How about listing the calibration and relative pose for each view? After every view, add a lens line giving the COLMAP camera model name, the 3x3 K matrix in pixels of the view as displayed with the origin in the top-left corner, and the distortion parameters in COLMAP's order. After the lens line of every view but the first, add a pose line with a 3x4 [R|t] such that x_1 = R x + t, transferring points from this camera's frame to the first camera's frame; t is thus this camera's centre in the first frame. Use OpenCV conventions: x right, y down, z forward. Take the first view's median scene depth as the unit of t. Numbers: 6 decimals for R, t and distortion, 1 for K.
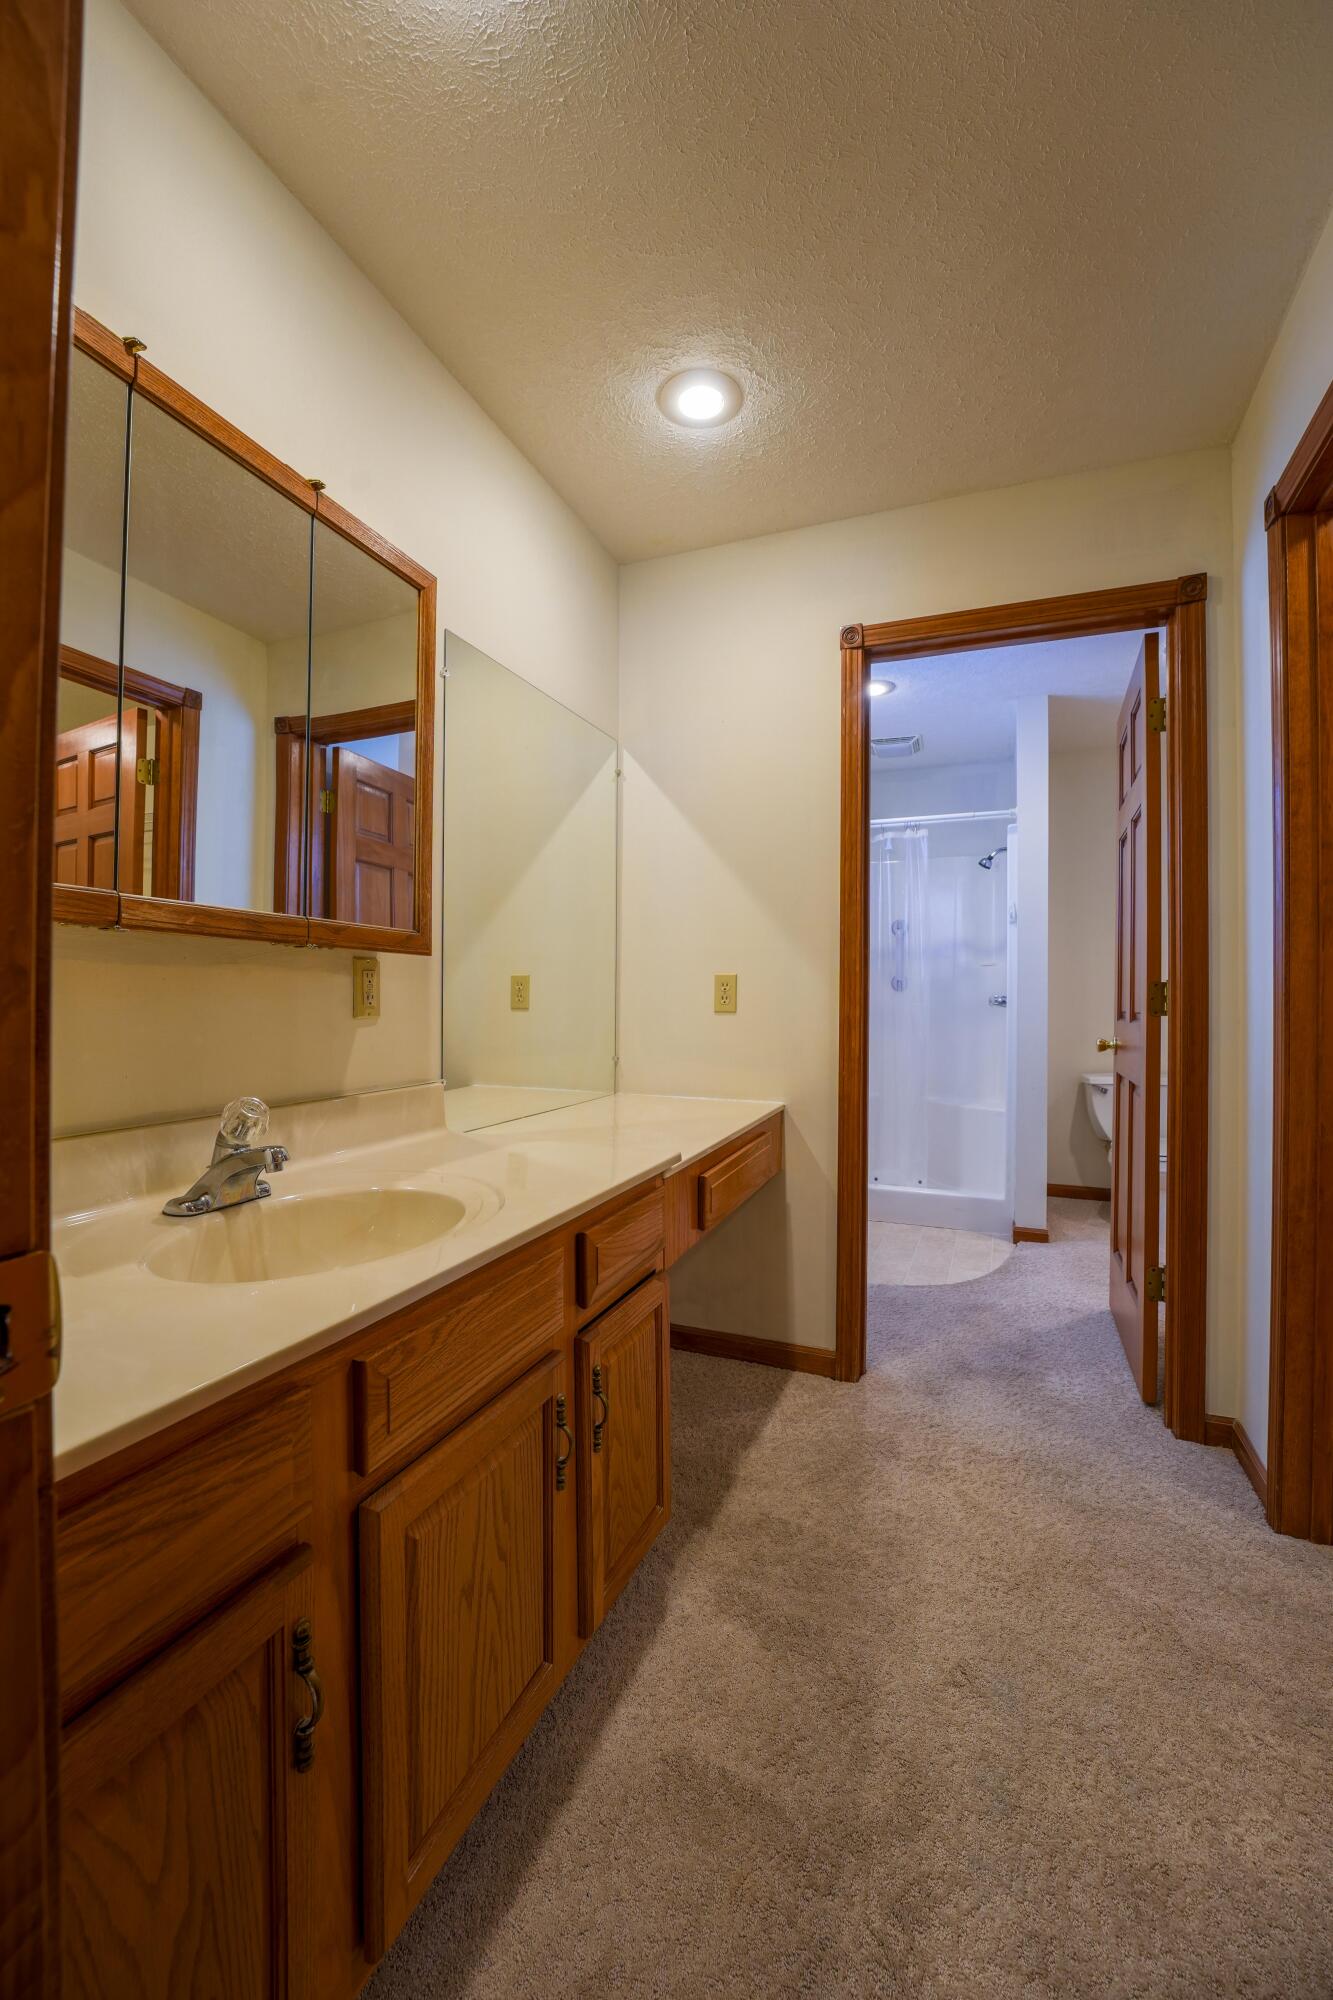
lens RADIAL K [[818.7, 0, 666.5], [0, 818.7, 1000.0], [0, 0, 1]] dist [-0.025731, 0.000691]
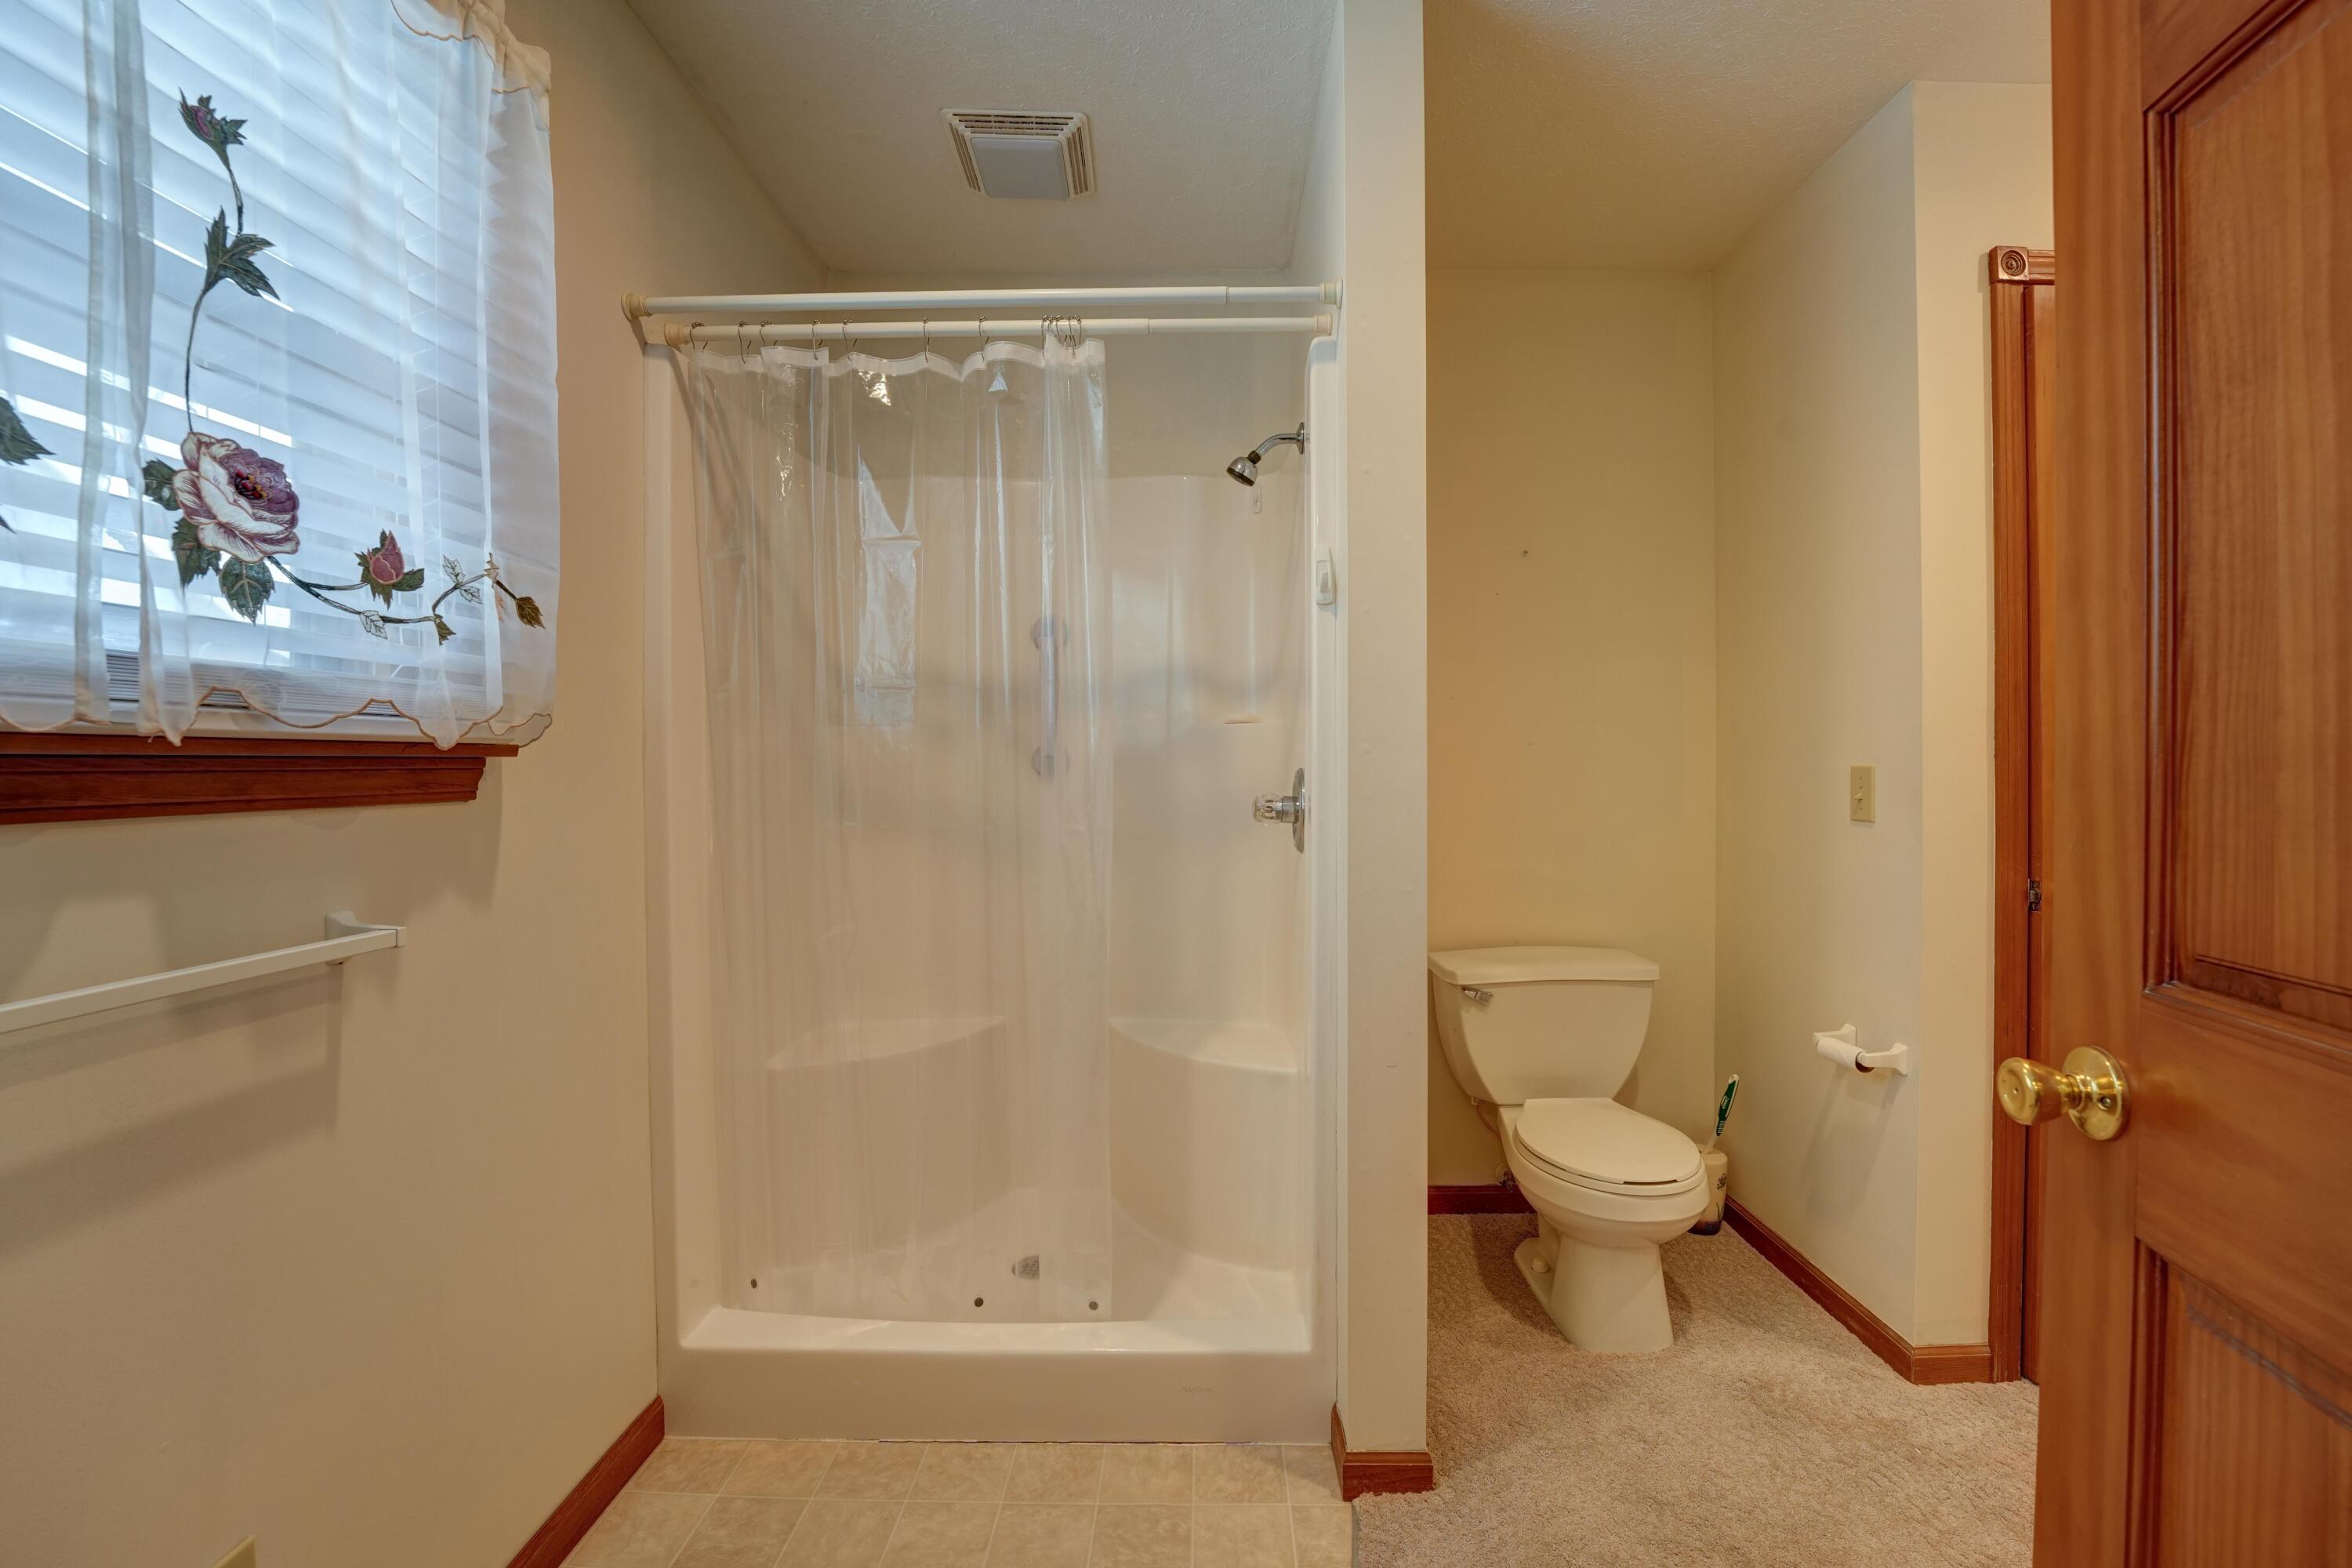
lens RADIAL K [[962.8, 0, 1183.5], [0, 962.8, 768.9], [0, 0, 1]] dist [-0.025731, 0.000691]
pose [[0.931555, -0.011083, 0.363431, 0.193967], [0.009603, 0.999937, 0.005879, -0.022465], [-0.363473, -0.001987, 0.931603, 0.581196]]
